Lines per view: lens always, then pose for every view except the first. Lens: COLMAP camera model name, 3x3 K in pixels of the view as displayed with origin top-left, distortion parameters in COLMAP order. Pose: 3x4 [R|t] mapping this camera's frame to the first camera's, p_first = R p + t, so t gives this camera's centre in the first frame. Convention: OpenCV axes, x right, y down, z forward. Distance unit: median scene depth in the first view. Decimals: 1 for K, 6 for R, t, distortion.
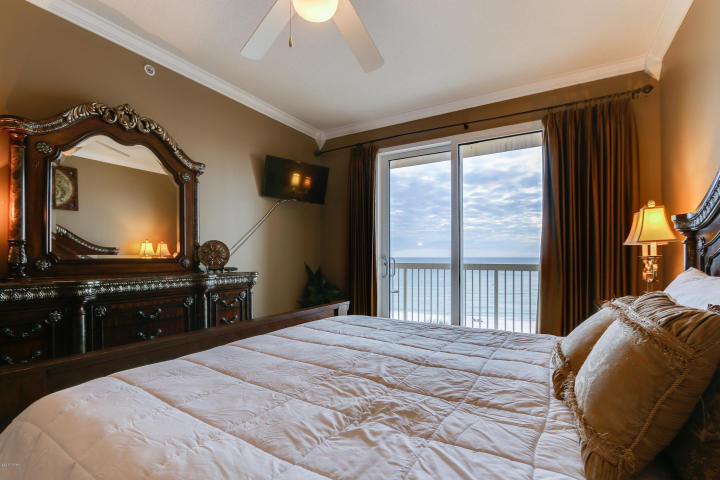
lens RADIAL K [[334.6, 0, 359.0], [0, 334.6, 255.4], [0, 0, 1]] dist [-0.014721, -0.000202]
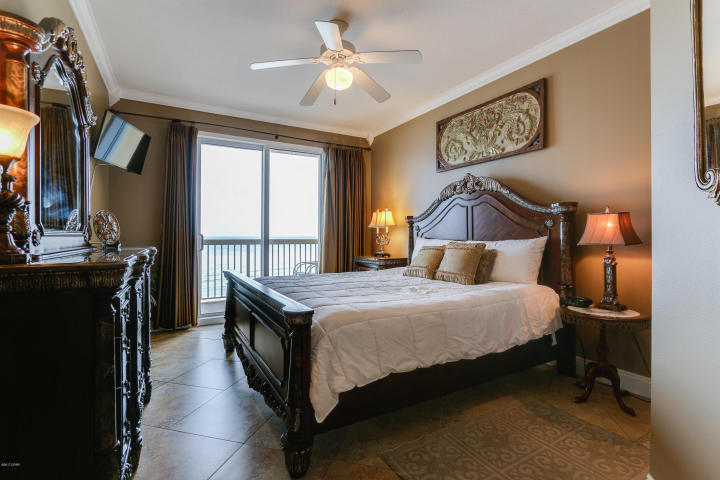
lens RADIAL K [[341.3, 0, 364.8], [0, 341.3, 233.1], [0, 0, 1]] dist [-0.008221, 0.000174]
pose [[0.481897, 0.007063, 0.876199, -1.011840], [-0.004021, 0.999975, -0.005849, 0.016733], [-0.876219, -0.000705, 0.481913, 0.026209]]
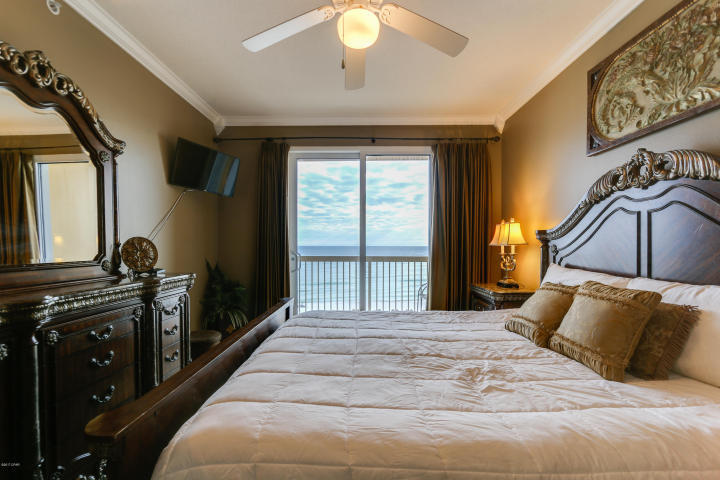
lens RADIAL K [[334.6, 0, 357.5], [0, 334.6, 250.1], [0, 0, 1]] dist [-0.013802, 0.001913]
pose [[0.865192, -0.006154, 0.501403, -0.444279], [-0.003122, 0.999839, 0.017659, -0.034339], [-0.501431, -0.016844, 0.865034, 0.014996]]
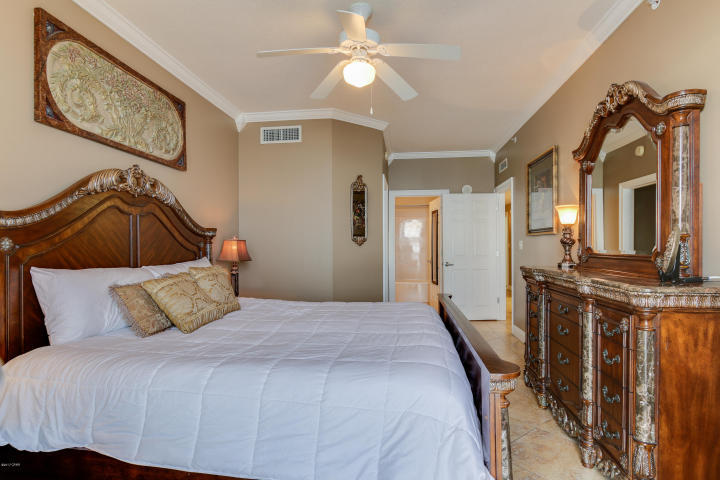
lens RADIAL K [[344.5, 0, 357.9], [0, 344.5, 244.2], [0, 0, 1]] dist [-0.017325, 0.000129]
pose [[-0.917355, 0.004418, -0.398044, 0.289146], [0.004882, 0.999988, -0.000154, -0.022221], [0.398039, -0.002084, -0.917366, 1.482586]]
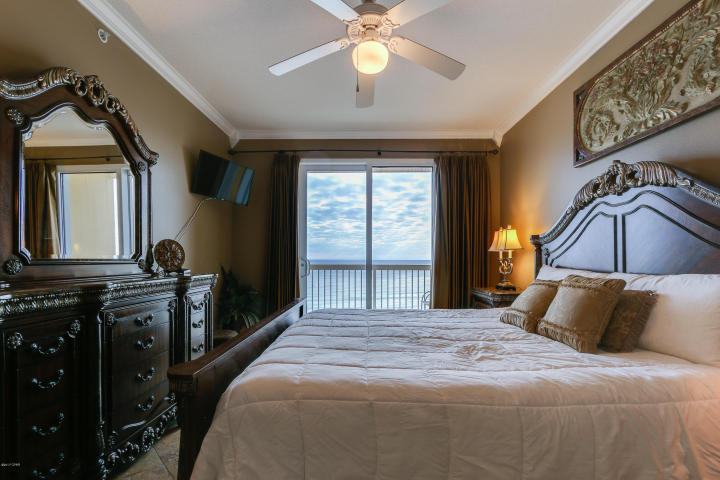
lens RADIAL K [[340.4, 0, 360.2], [0, 340.4, 256.4], [0, 0, 1]] dist [-0.010891, -0.000023]
pose [[0.863984, 0.006201, 0.503481, -0.526083], [-0.004536, 0.999979, -0.004533, 0.003693], [-0.503499, 0.001633, 0.863995, -0.077545]]
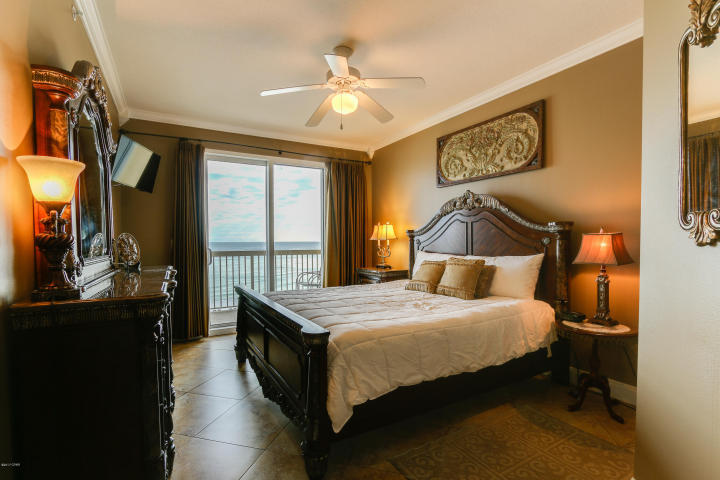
lens RADIAL K [[339.6, 0, 359.7], [0, 339.6, 248.8], [0, 0, 1]] dist [-0.009421, -0.000094]
pose [[0.486444, -0.024065, 0.873380, -1.072582], [0.001941, 0.999648, 0.026463, -0.031383], [-0.873710, -0.011178, 0.486319, 0.027501]]
